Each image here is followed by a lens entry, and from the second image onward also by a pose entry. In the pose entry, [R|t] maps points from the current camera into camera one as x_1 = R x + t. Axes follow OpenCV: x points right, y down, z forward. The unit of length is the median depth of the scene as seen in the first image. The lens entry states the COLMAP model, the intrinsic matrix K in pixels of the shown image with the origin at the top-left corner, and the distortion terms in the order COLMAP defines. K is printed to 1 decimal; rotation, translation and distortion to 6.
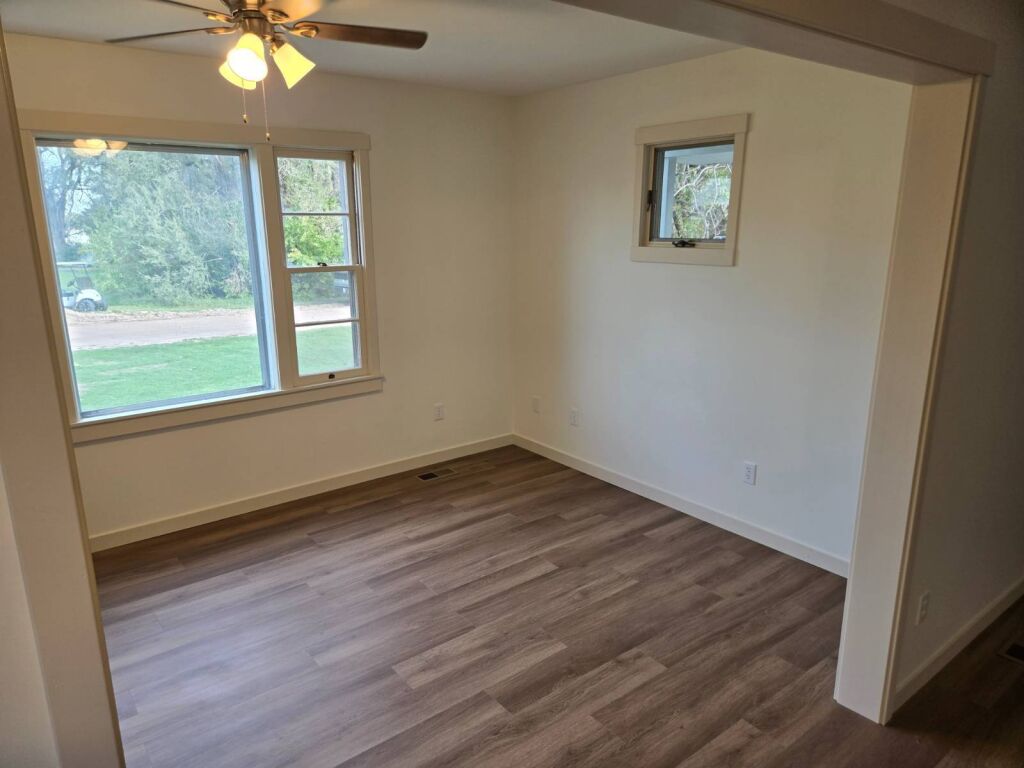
lens RADIAL K [[665.8, 0, 496.2], [0, 665.8, 387.5], [0, 0, 1]] dist [0.048487, -0.042751]
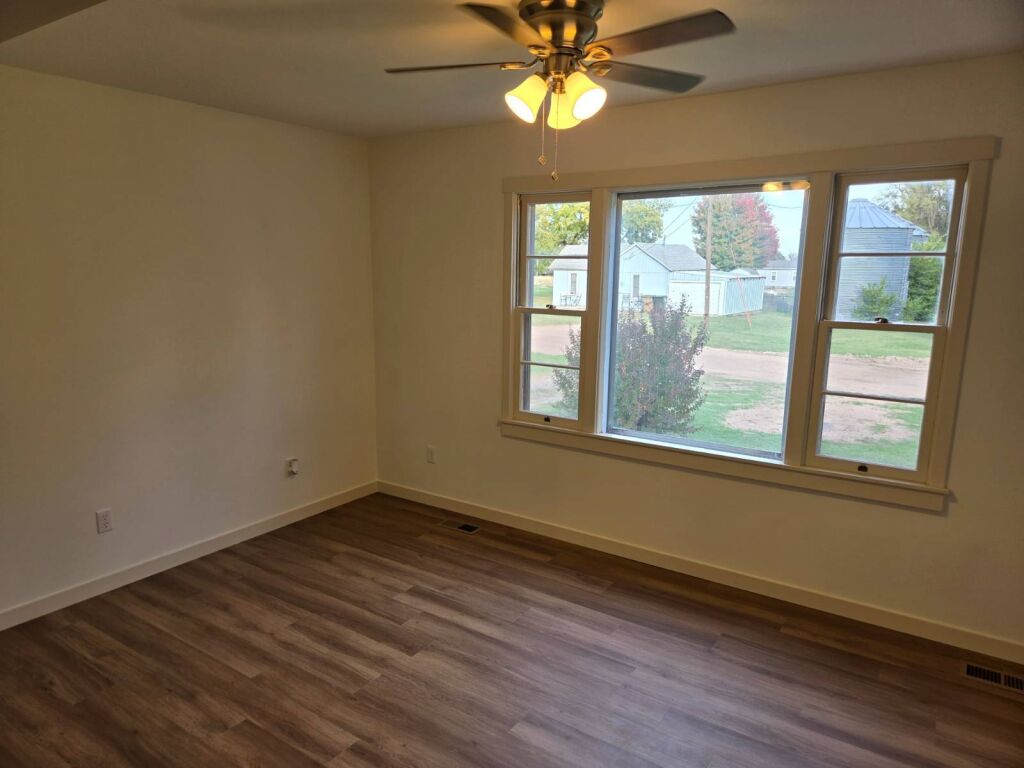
lens RADIAL K [[684.6, 0, 507.7], [0, 684.6, 391.4], [0, 0, 1]] dist [0.054527, -0.045296]
pose [[0.313595, 0.188693, -0.930620, 0.372898], [-0.239397, 0.964109, 0.114812, -0.104632], [0.918884, 0.186783, 0.347512, 0.392998]]
